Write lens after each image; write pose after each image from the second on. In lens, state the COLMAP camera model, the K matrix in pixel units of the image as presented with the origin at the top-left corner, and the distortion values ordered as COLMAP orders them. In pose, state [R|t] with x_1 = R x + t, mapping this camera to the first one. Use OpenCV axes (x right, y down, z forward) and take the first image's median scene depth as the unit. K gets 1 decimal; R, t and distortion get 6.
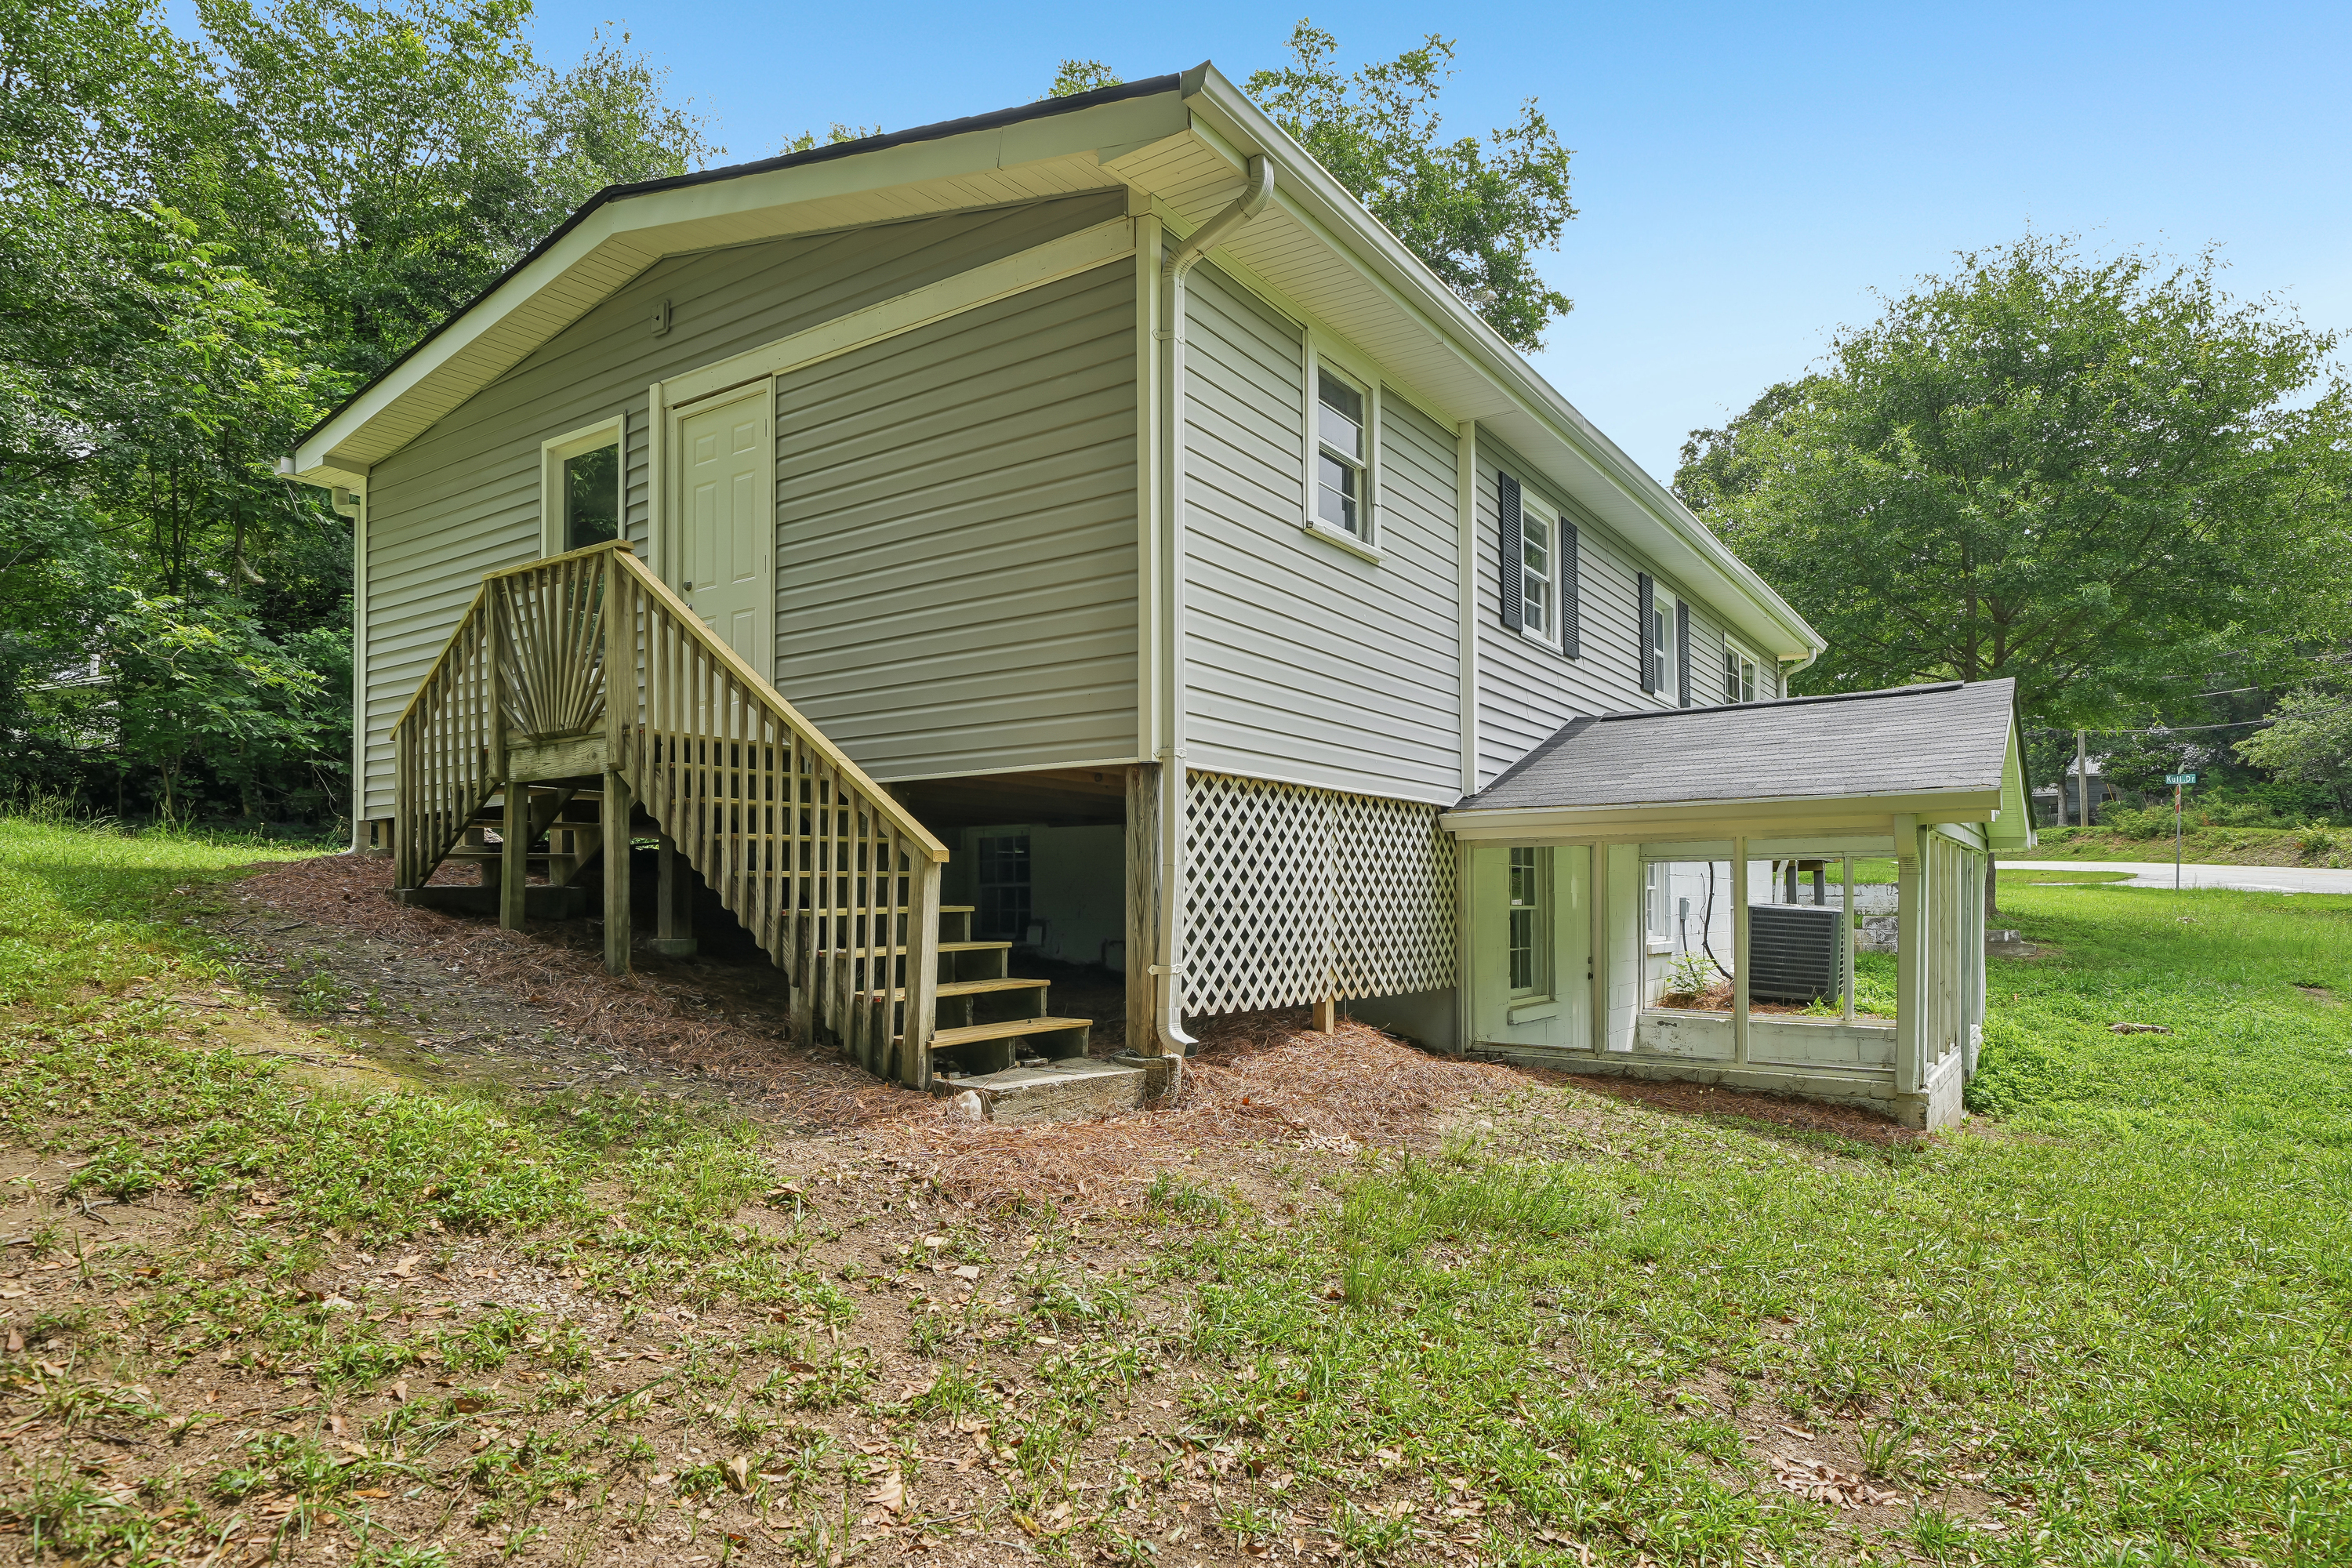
lens RADIAL K [[1330.3, 0, 1182.3], [0, 1330.3, 878.4], [0, 0, 1]] dist [0.000617, -0.000020]
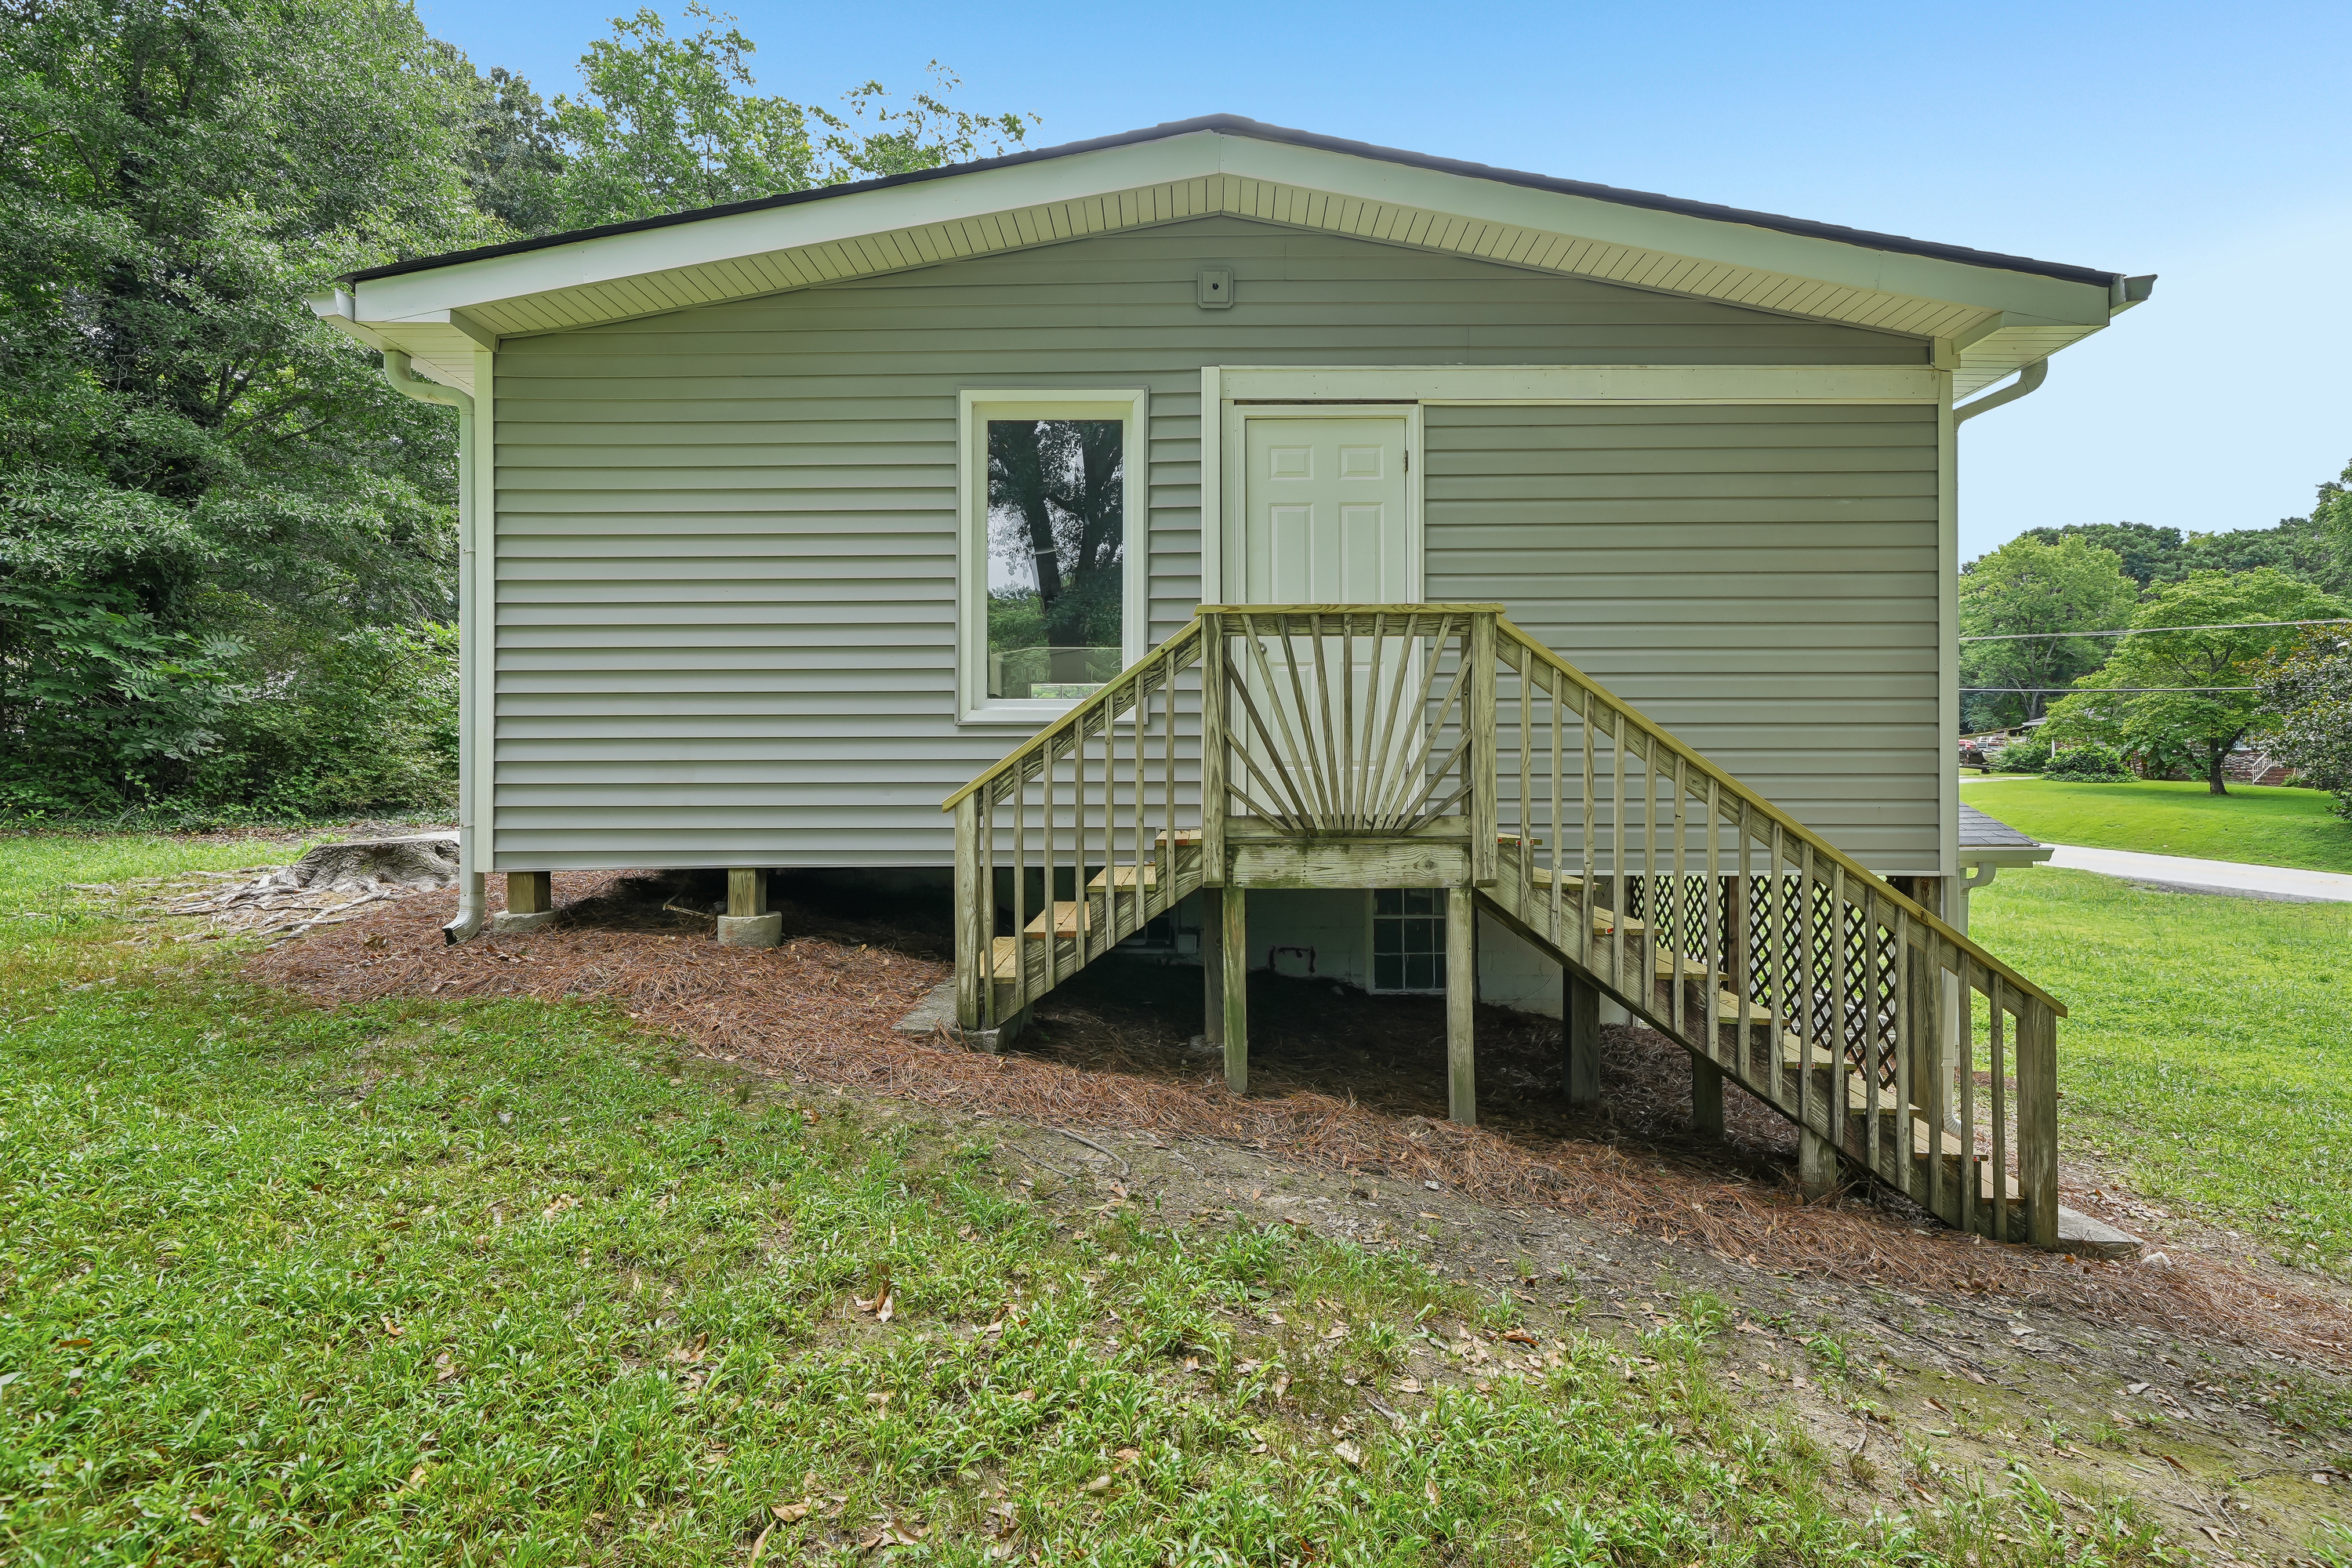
lens RADIAL K [[1066.9, 0, 1176.0], [0, 1066.9, 784.0], [0, 0, 1]] dist [0.003041, 0.000294]
pose [[0.833335, 0.005800, 0.552738, -0.831904], [-0.011108, 0.999919, 0.006254, -0.128953], [-0.552657, -0.011352, 0.833331, 0.499326]]
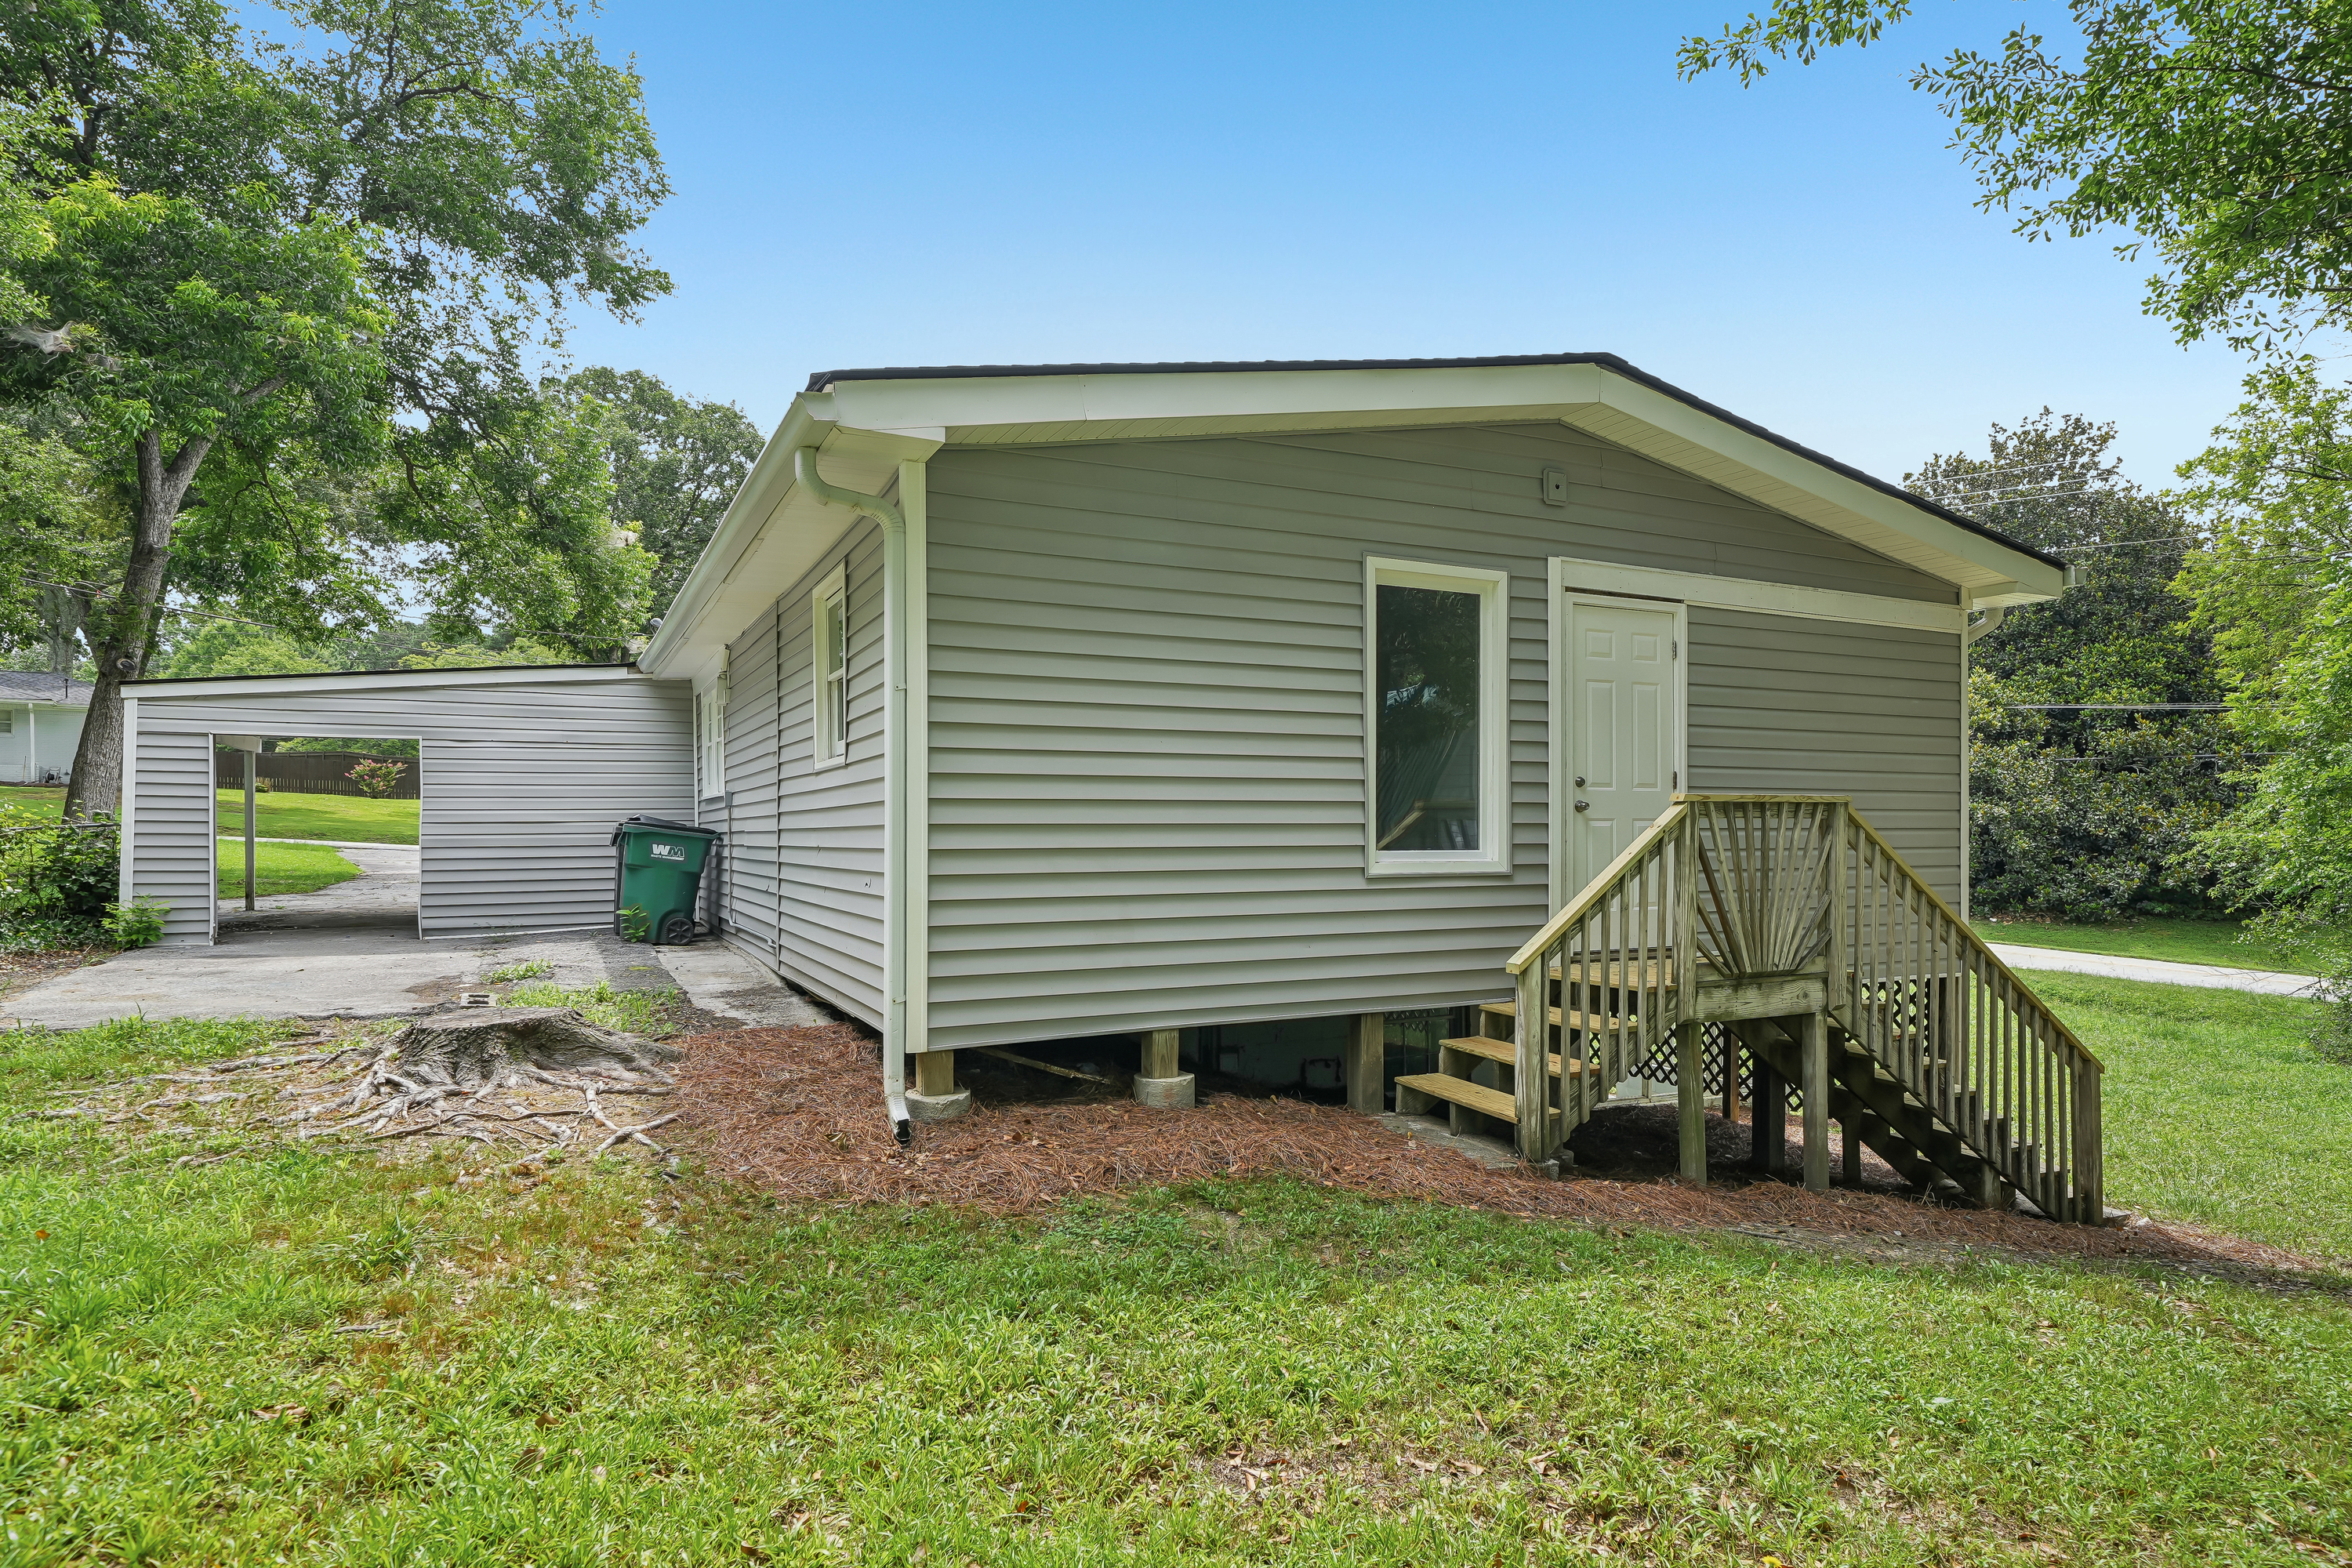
lens RADIAL K [[1319.0, 0, 1184.9], [0, 1319.0, 844.5], [0, 0, 1]] dist [-0.001620, -0.000285]
pose [[0.496684, -0.002921, 0.867927, -1.412170], [-0.012970, 0.999858, 0.010787, -0.193000], [-0.867835, -0.016615, 0.496575, 0.823710]]
